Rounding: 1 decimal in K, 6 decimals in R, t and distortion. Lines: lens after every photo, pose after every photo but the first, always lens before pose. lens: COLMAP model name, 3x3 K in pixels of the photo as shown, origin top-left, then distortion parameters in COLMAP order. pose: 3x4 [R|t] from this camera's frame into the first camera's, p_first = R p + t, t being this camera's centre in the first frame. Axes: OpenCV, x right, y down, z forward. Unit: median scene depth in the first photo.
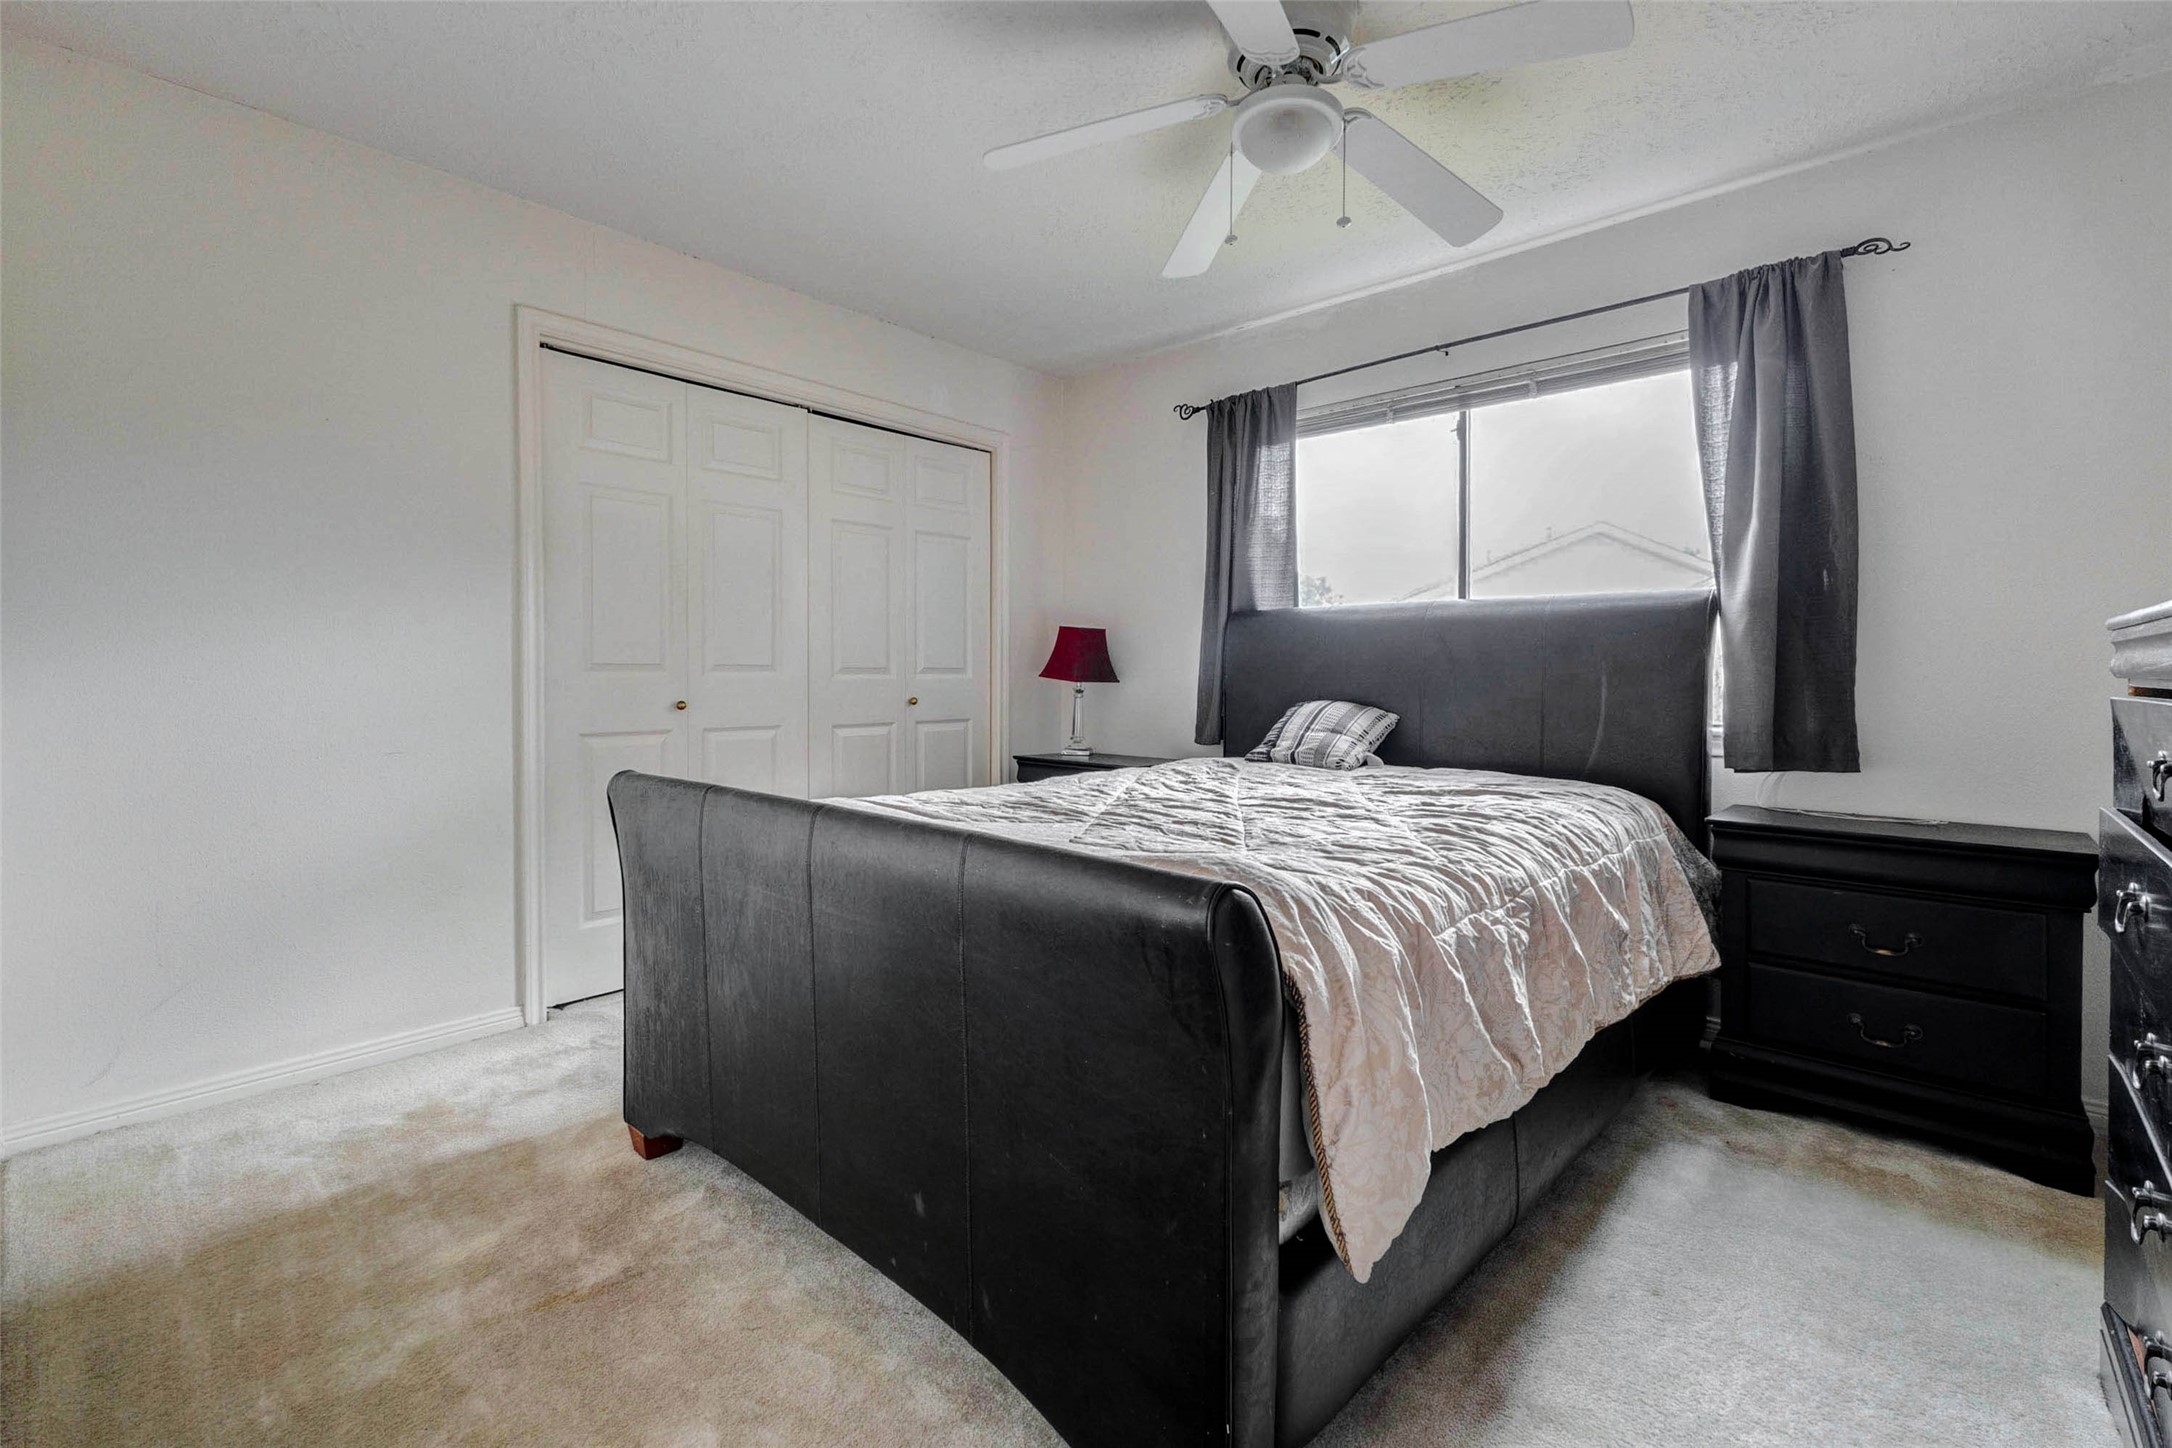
lens RADIAL K [[937.9, 0, 1096.3], [0, 937.9, 712.0], [0, 0, 1]] dist [0.006524, 0.000171]
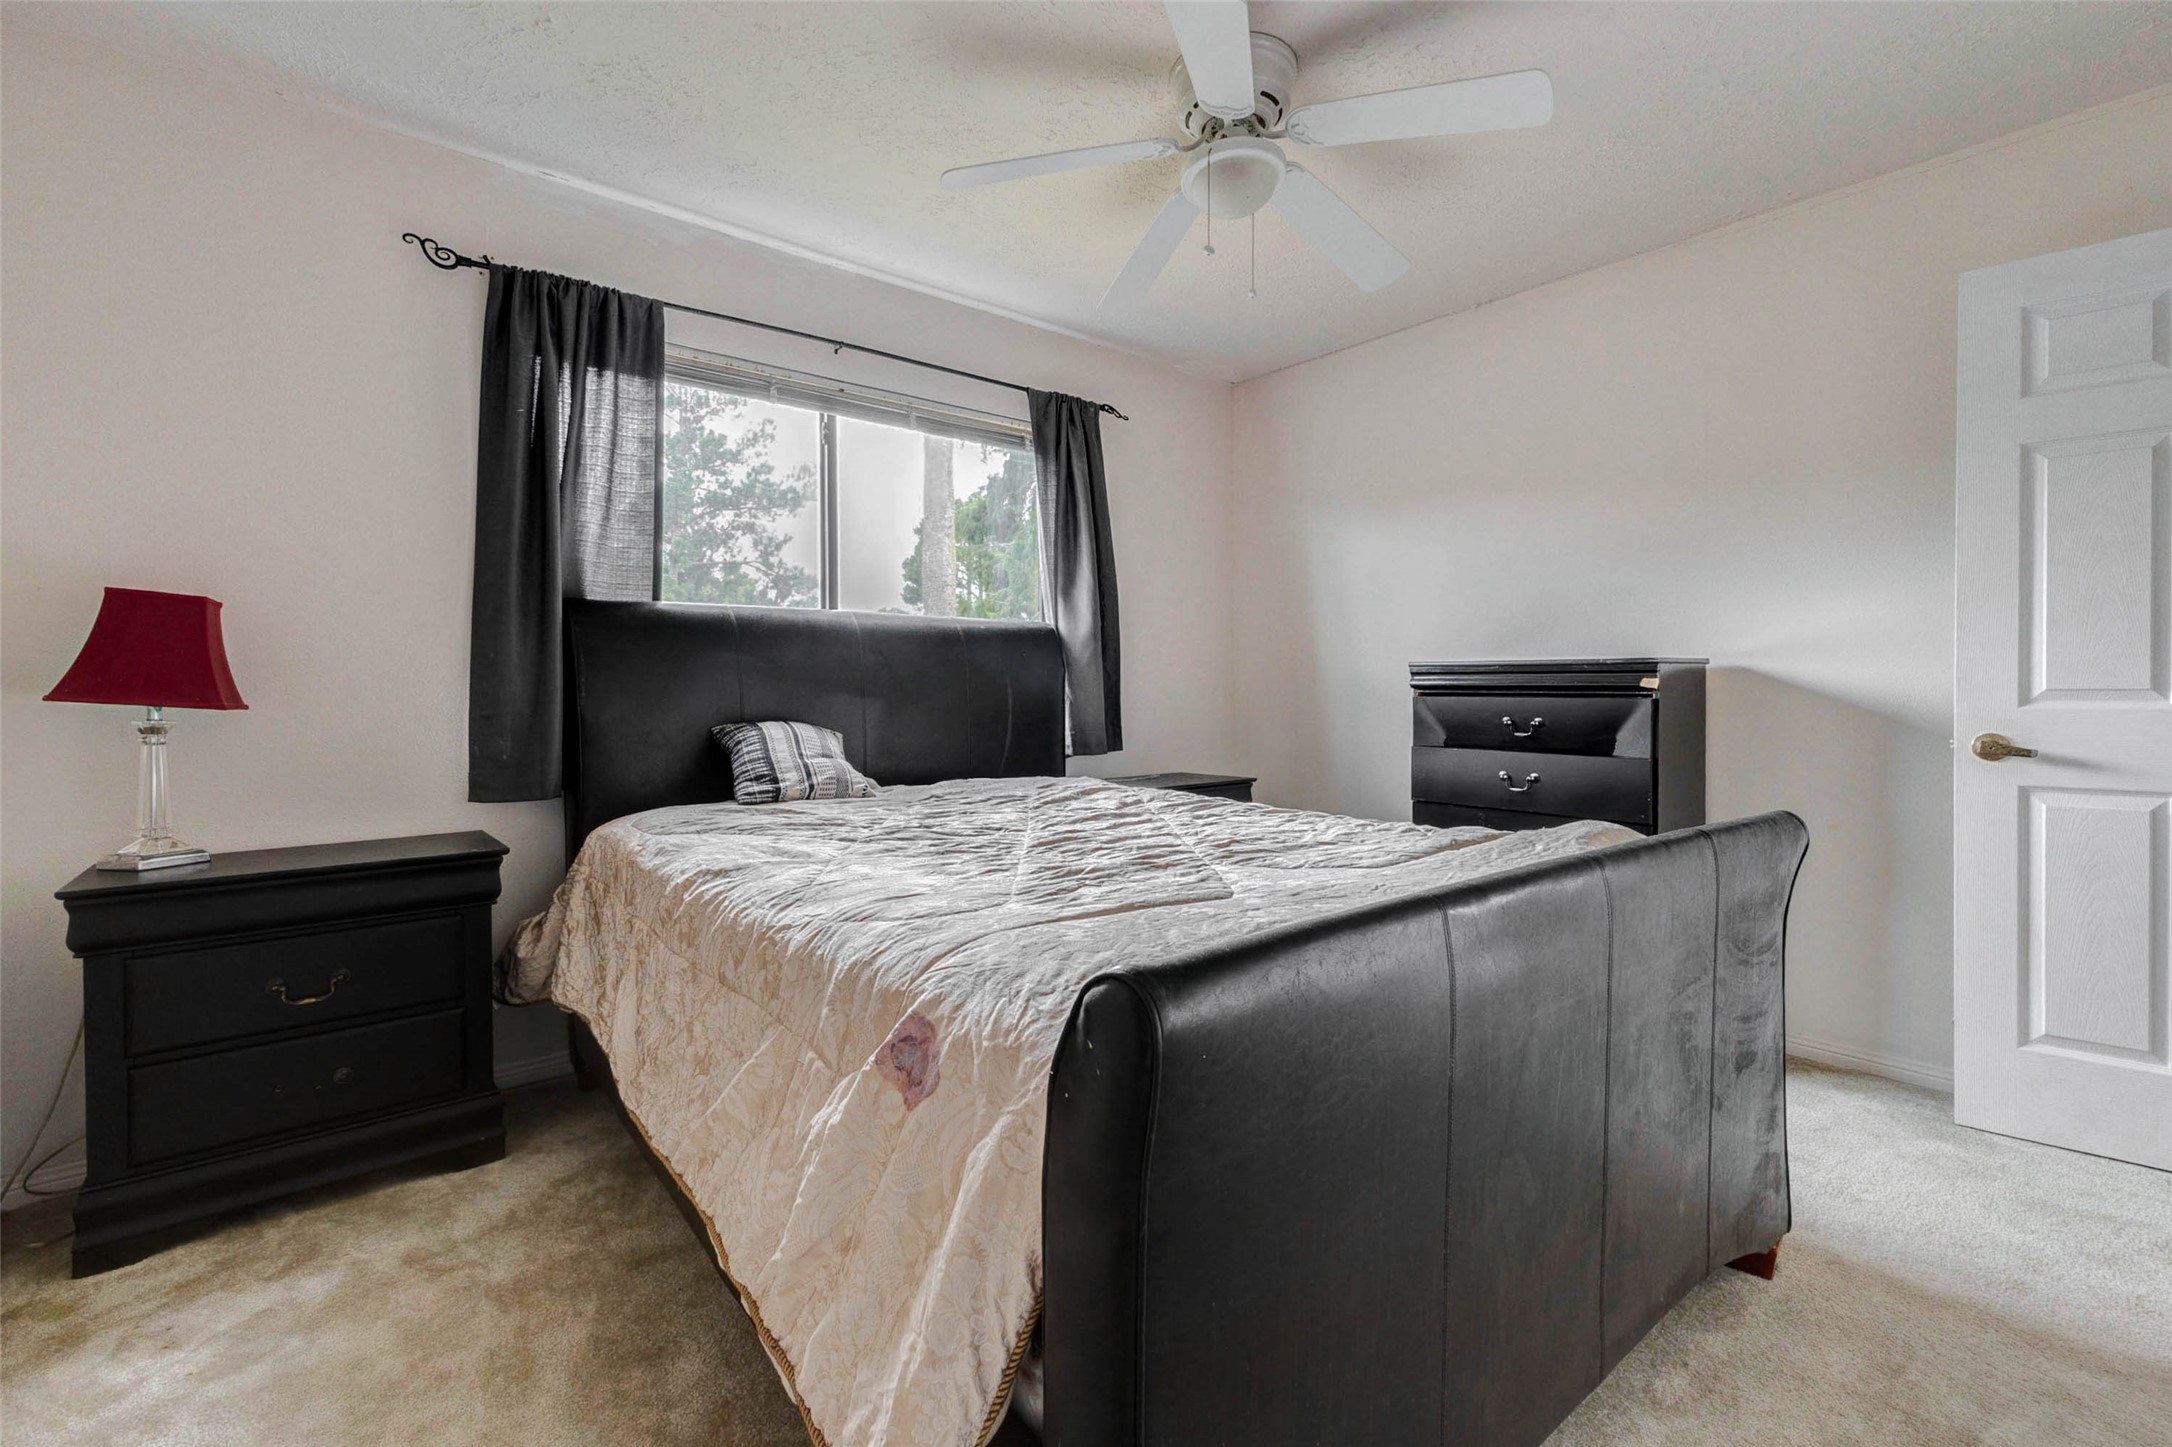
lens RADIAL K [[937.9, 0, 1096.3], [0, 937.9, 711.5], [0, 0, 1]] dist [0.006524, 0.000171]
pose [[0.155736, -0.028968, 0.987374, -0.509894], [0.043009, 0.998821, 0.022520, -0.026316], [-0.986862, 0.038959, 0.156798, 0.575889]]
